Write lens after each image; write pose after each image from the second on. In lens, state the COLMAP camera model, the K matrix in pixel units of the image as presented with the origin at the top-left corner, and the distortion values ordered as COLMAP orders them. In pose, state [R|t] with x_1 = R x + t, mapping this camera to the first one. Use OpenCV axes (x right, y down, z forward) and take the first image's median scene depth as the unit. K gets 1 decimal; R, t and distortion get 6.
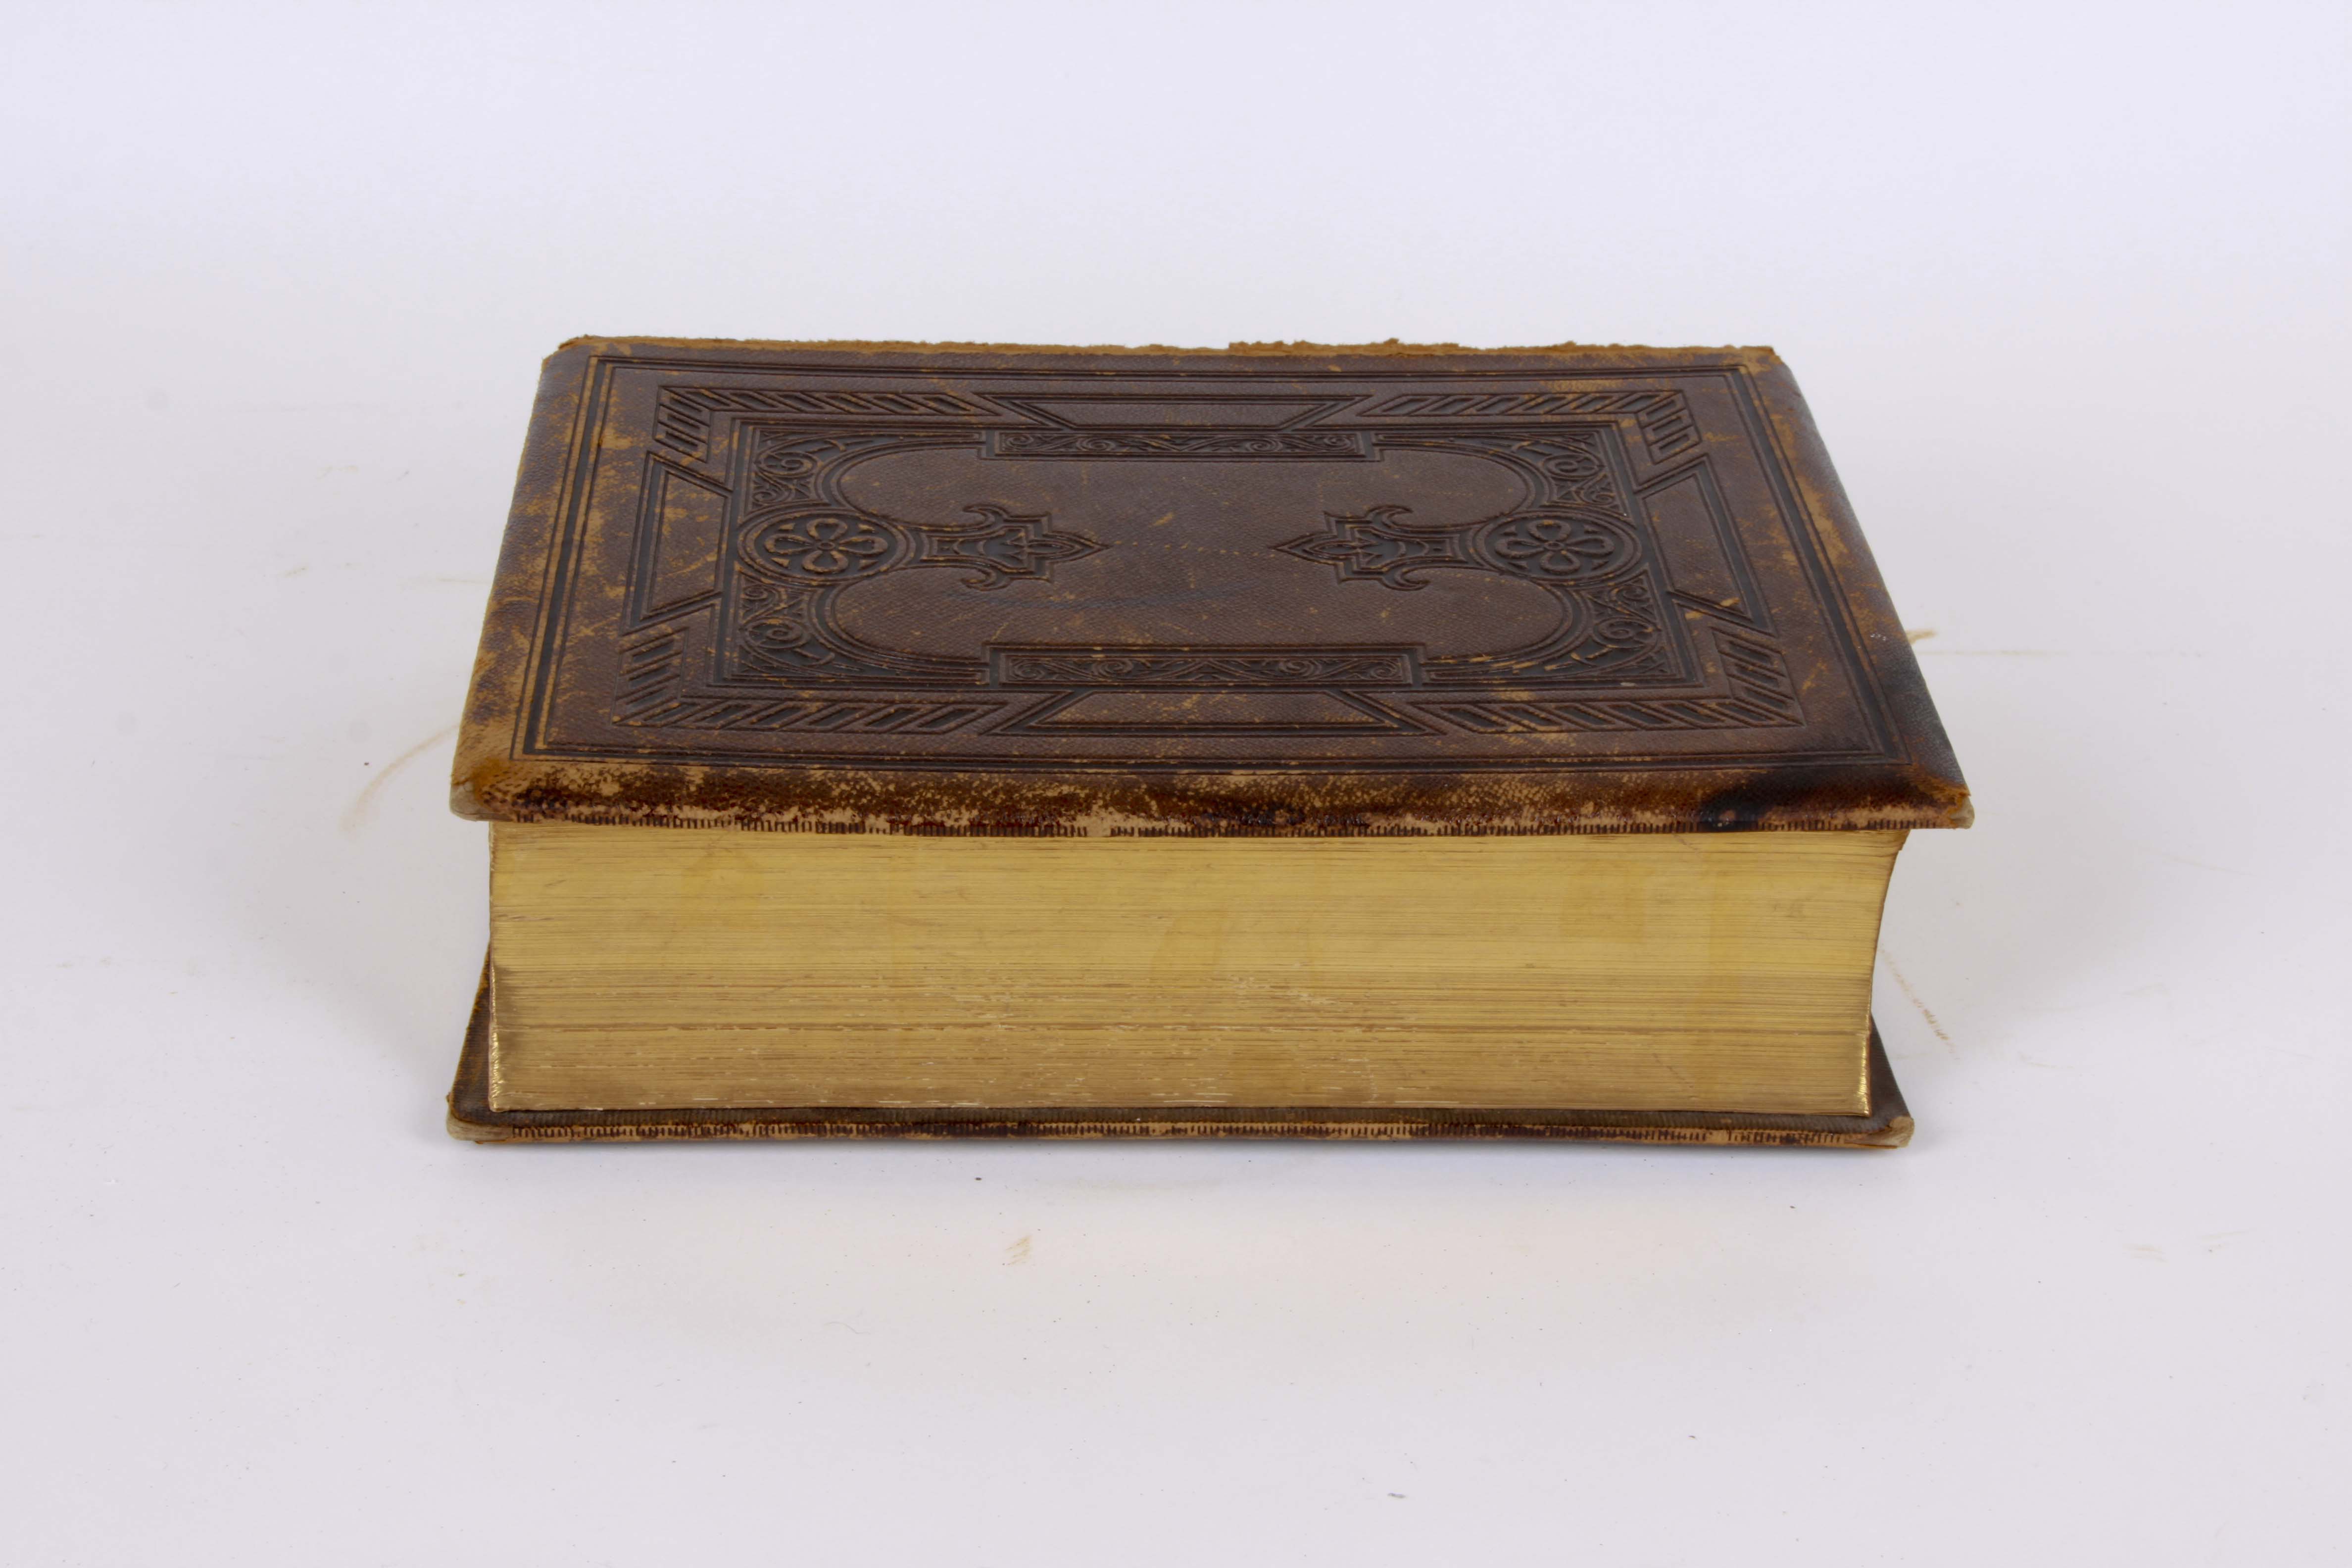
lens RADIAL K [[4291.2, 0, 1265.6], [0, 4291.2, 785.1], [0, 0, 1]] dist [0.007783, 0.000000]
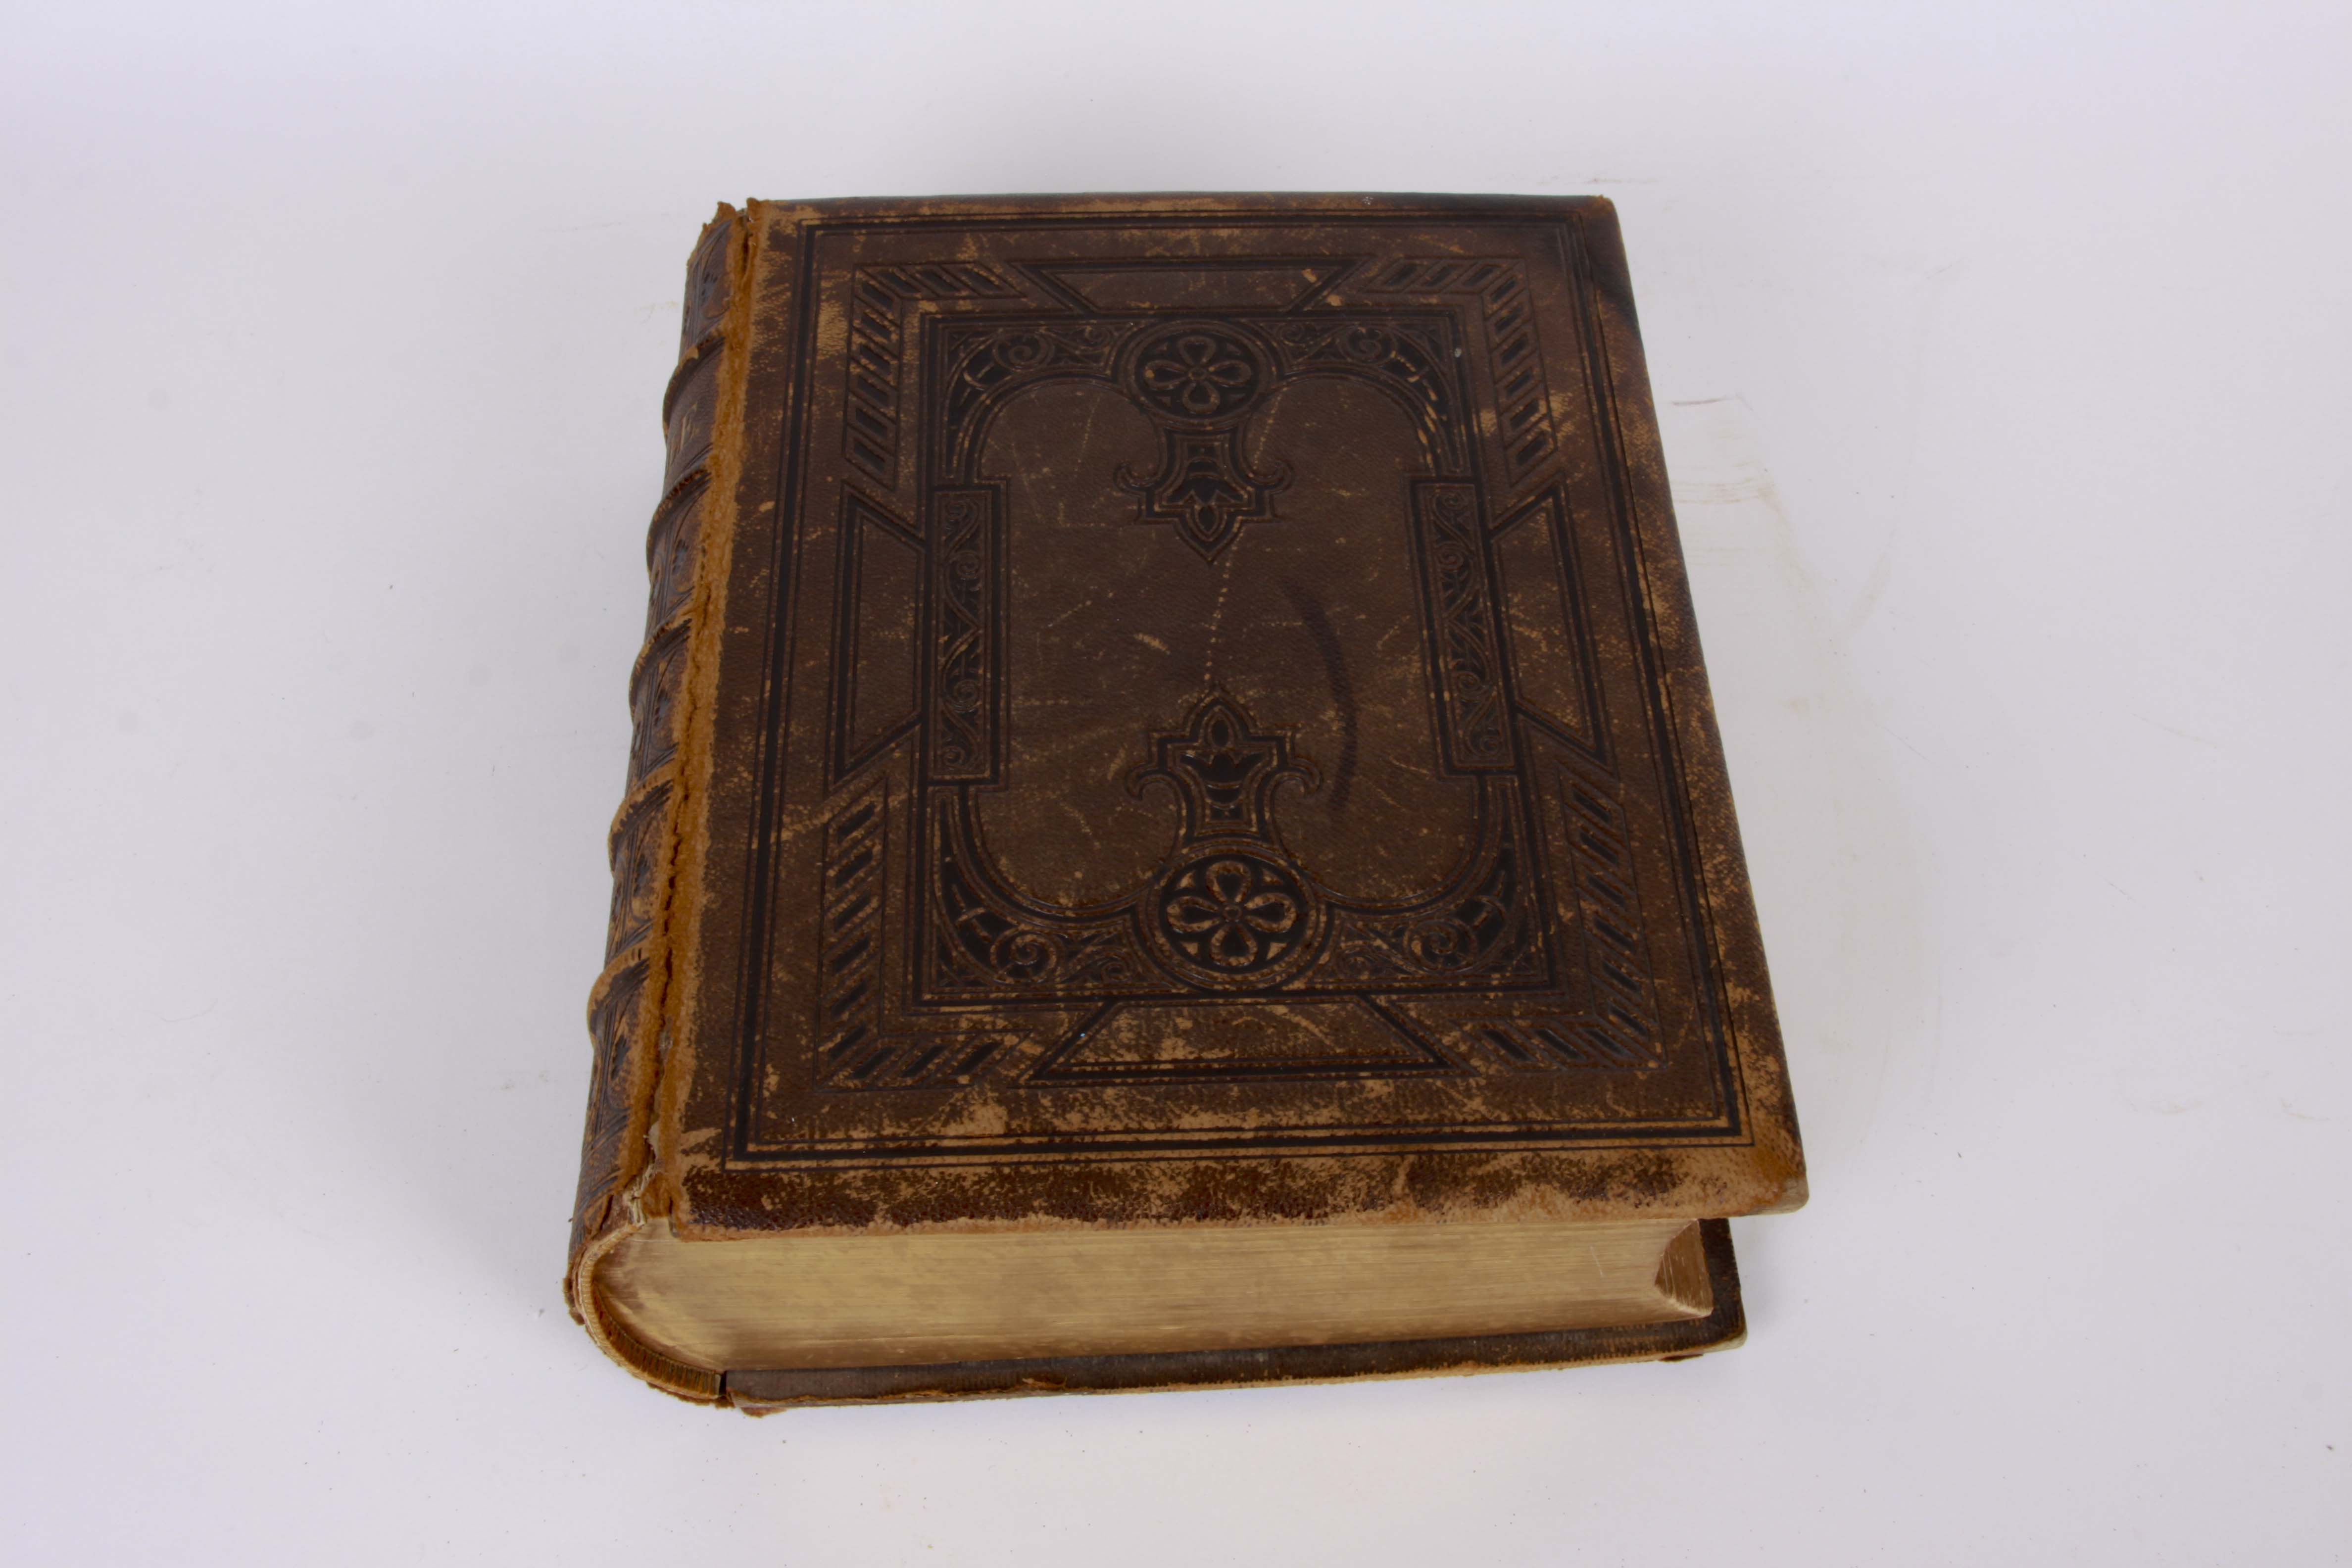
lens RADIAL K [[2604.8, 0, 1200.3], [0, 2604.8, 772.6], [0, 0, 1]] dist [-0.131695, 0.000000]
pose [[0.017380, -0.811991, 0.583411, -0.409401], [0.453385, 0.526462, 0.719222, -0.485179], [-0.891146, 0.252009, 0.377294, 0.770666]]
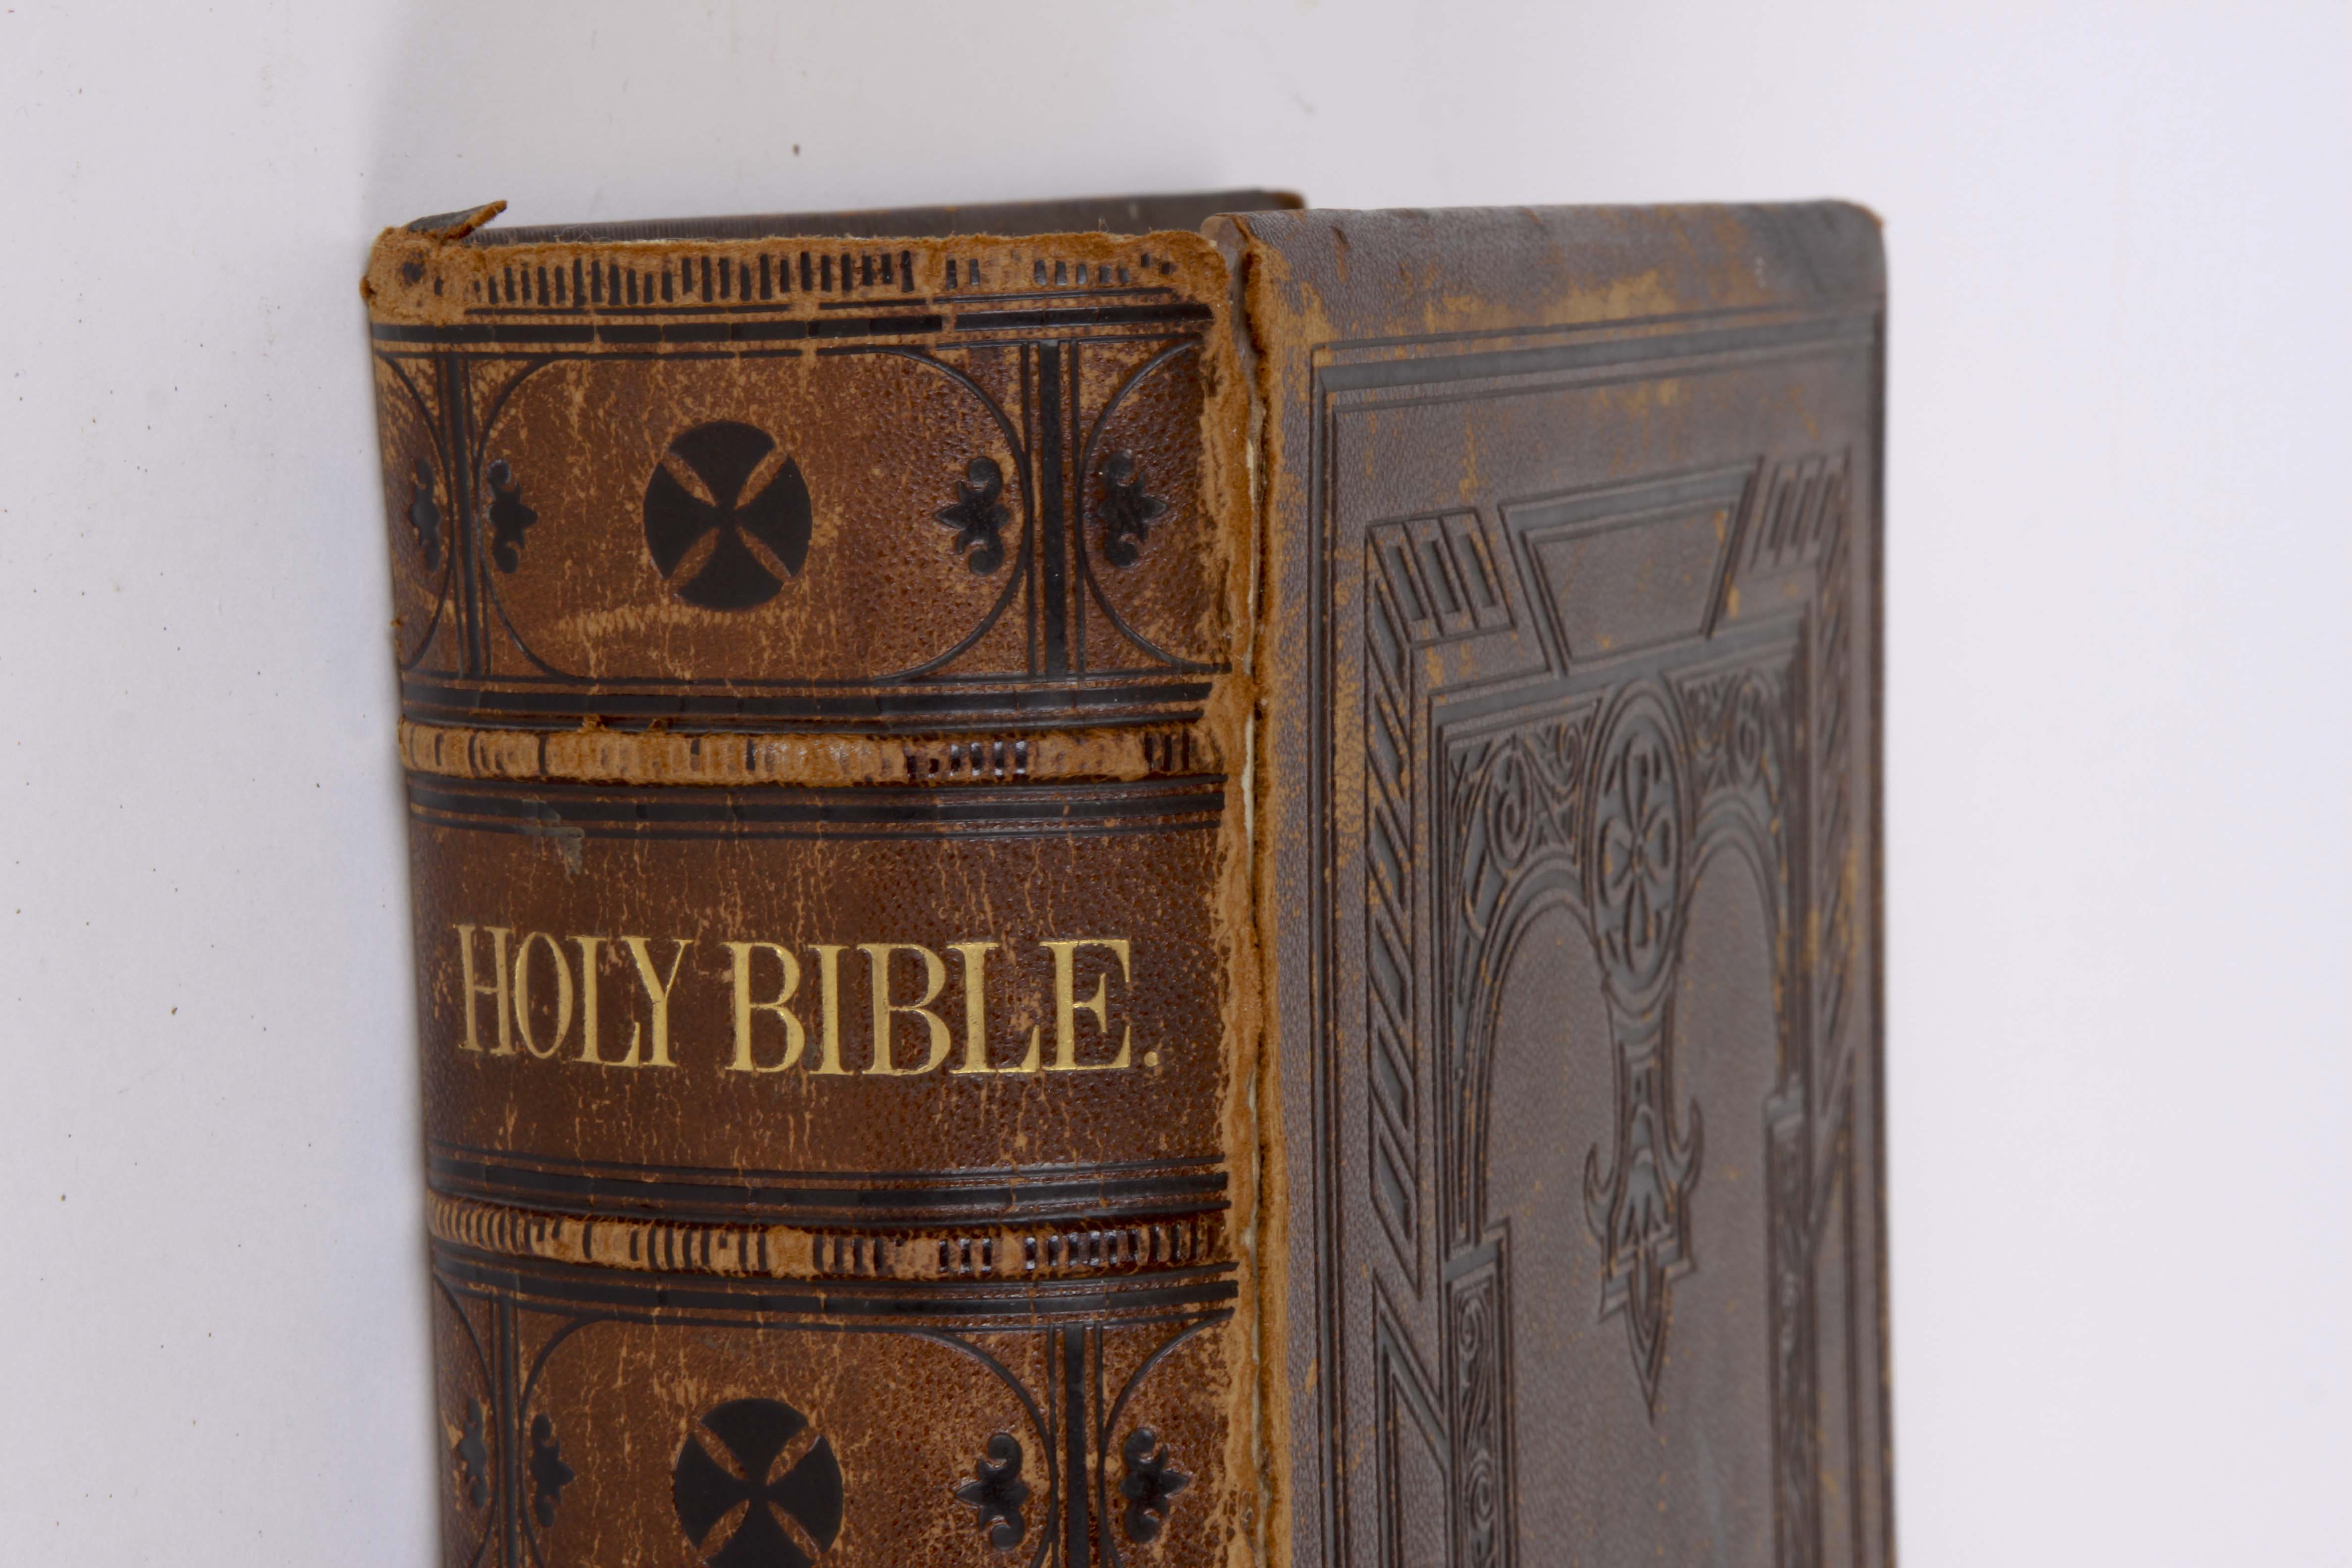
lens RADIAL K [[6675.9, 0, 1189.5], [0, 6675.9, 783.1], [0, 0, 1]] dist [0.177882, 0.000000]
pose [[0.018962, -0.999261, -0.033429, 0.100730], [-0.640257, -0.037816, 0.767229, -0.620220], [-0.767926, 0.006855, -0.640501, 1.539403]]
